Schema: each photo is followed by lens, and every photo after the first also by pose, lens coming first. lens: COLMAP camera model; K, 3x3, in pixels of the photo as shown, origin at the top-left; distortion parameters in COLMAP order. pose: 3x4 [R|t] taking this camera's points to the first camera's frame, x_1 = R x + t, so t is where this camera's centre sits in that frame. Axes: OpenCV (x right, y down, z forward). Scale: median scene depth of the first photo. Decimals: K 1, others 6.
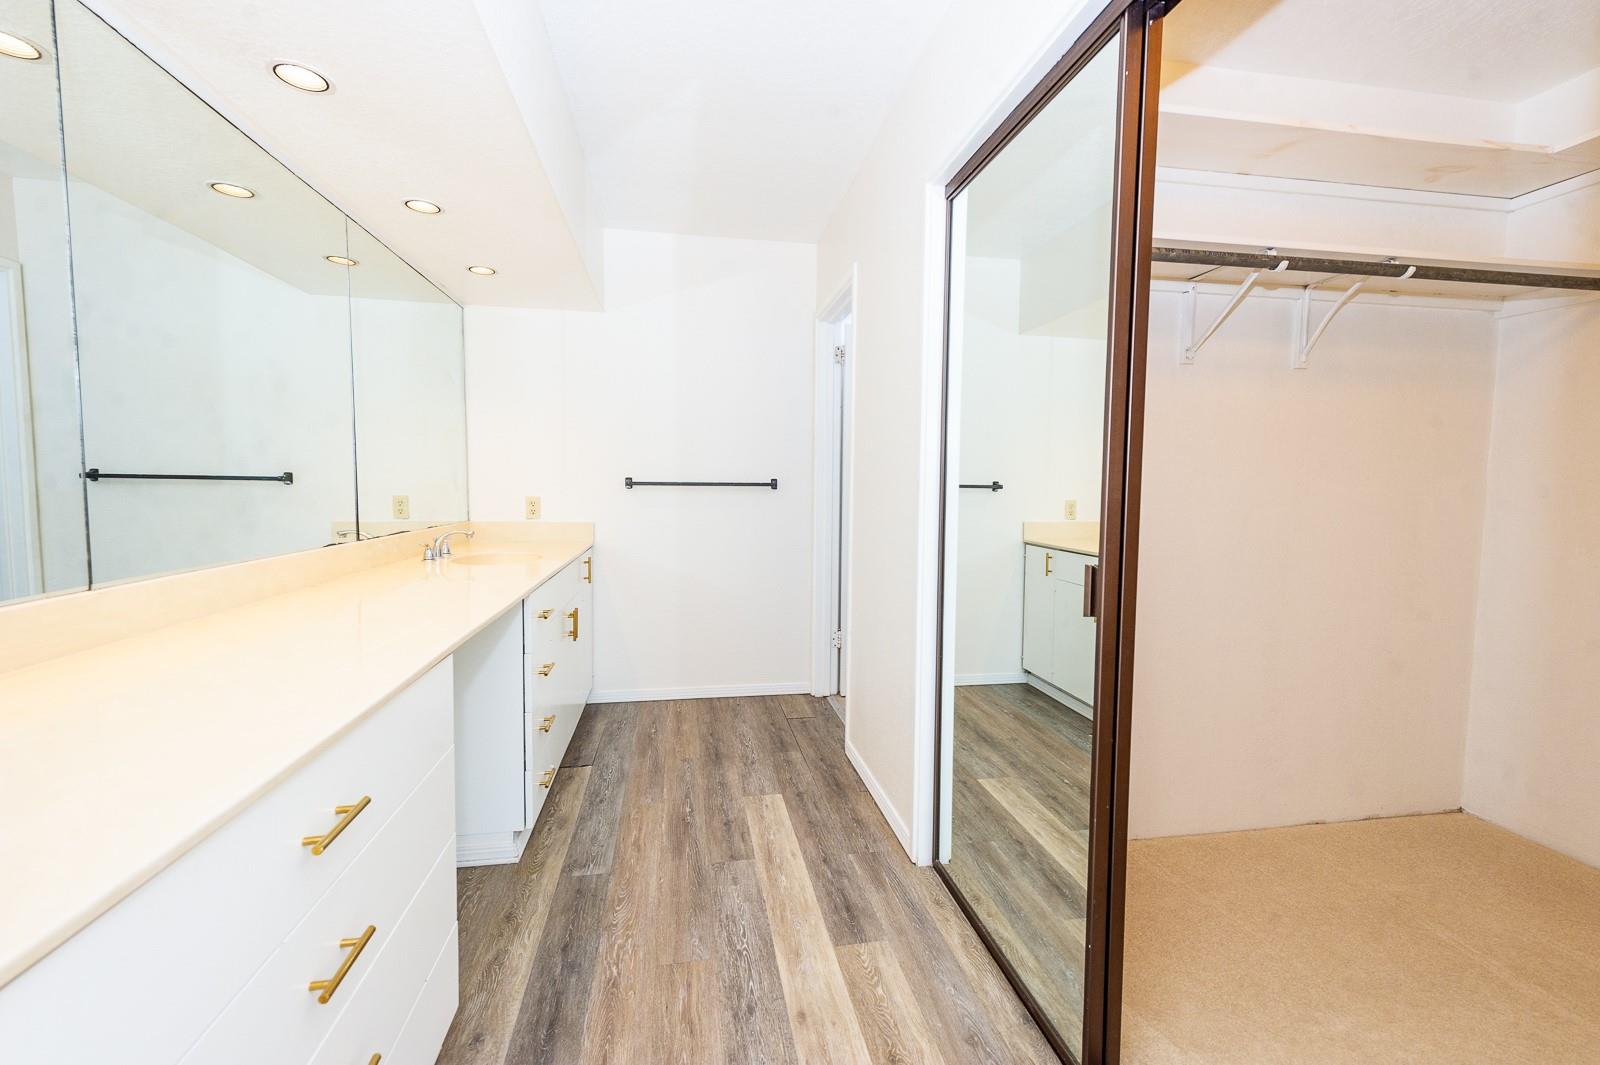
lens RADIAL K [[652.5, 0, 792.1], [0, 652.5, 529.3], [0, 0, 1]] dist [-0.000324, -0.000099]
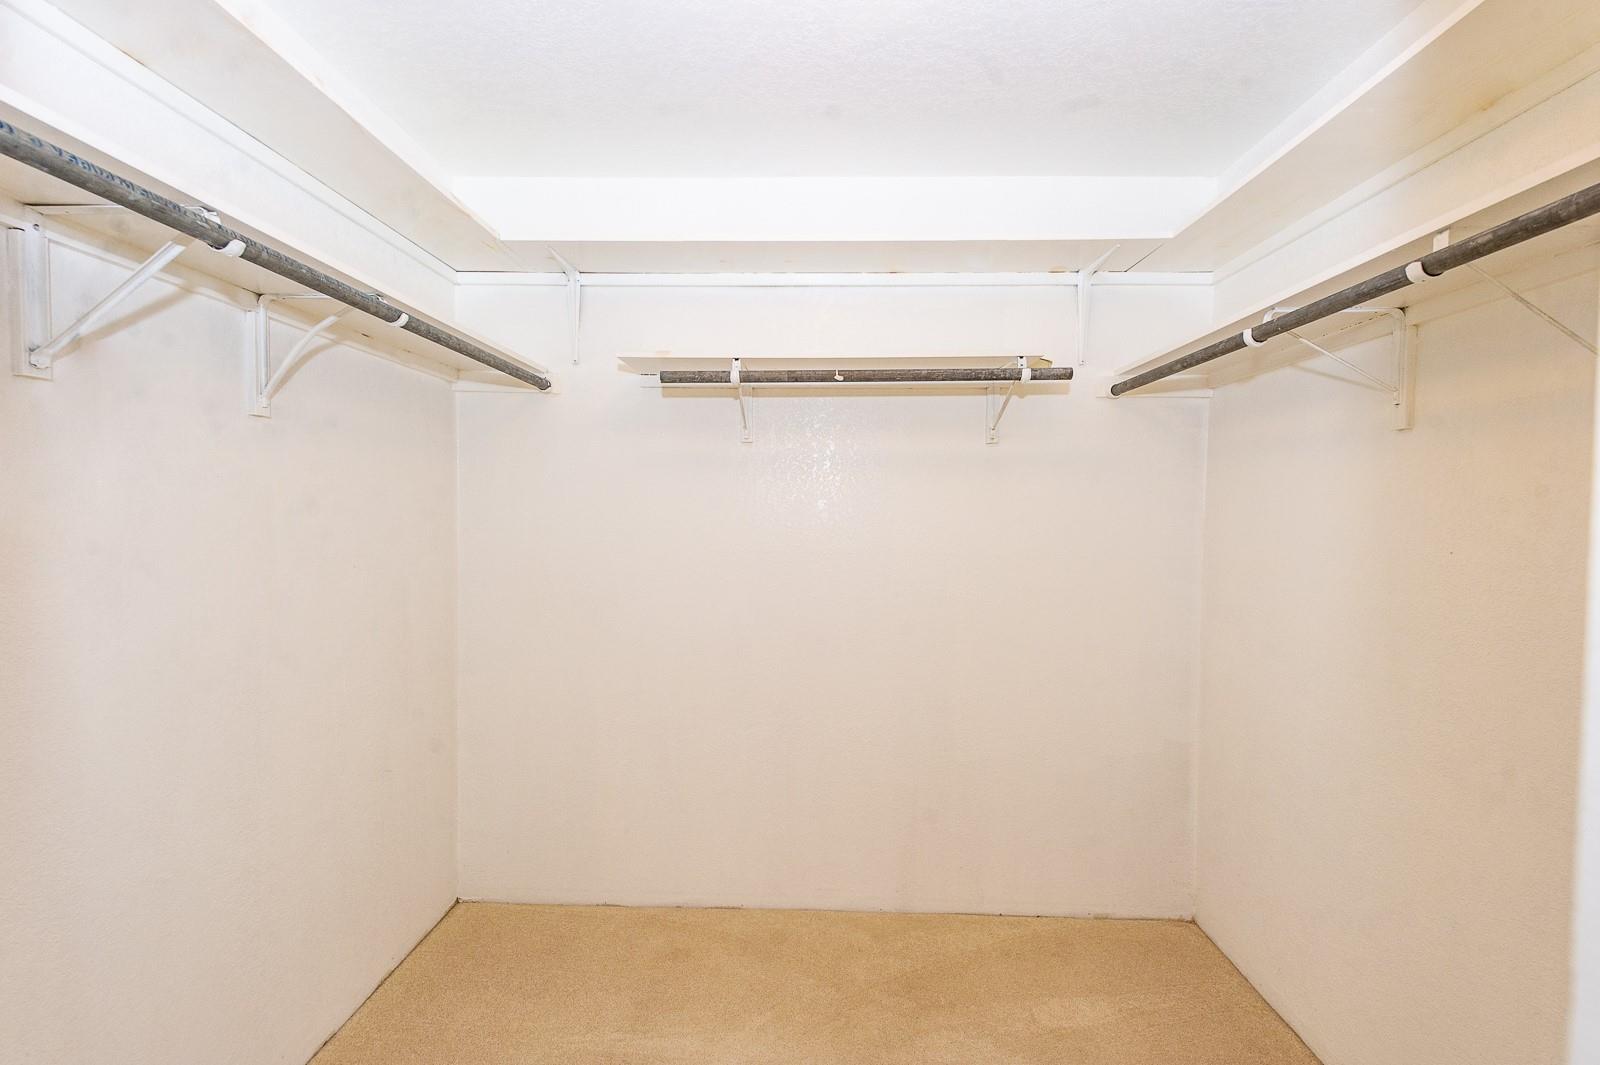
lens RADIAL K [[652.5, 0, 792.1], [0, 652.5, 529.3], [0, 0, 1]] dist [-0.000324, -0.000099]
pose [[0.190947, -0.034805, 0.980983, 0.261086], [0.052875, 0.998285, 0.025126, -0.139000], [-0.980175, 0.047072, 0.192460, 0.400336]]
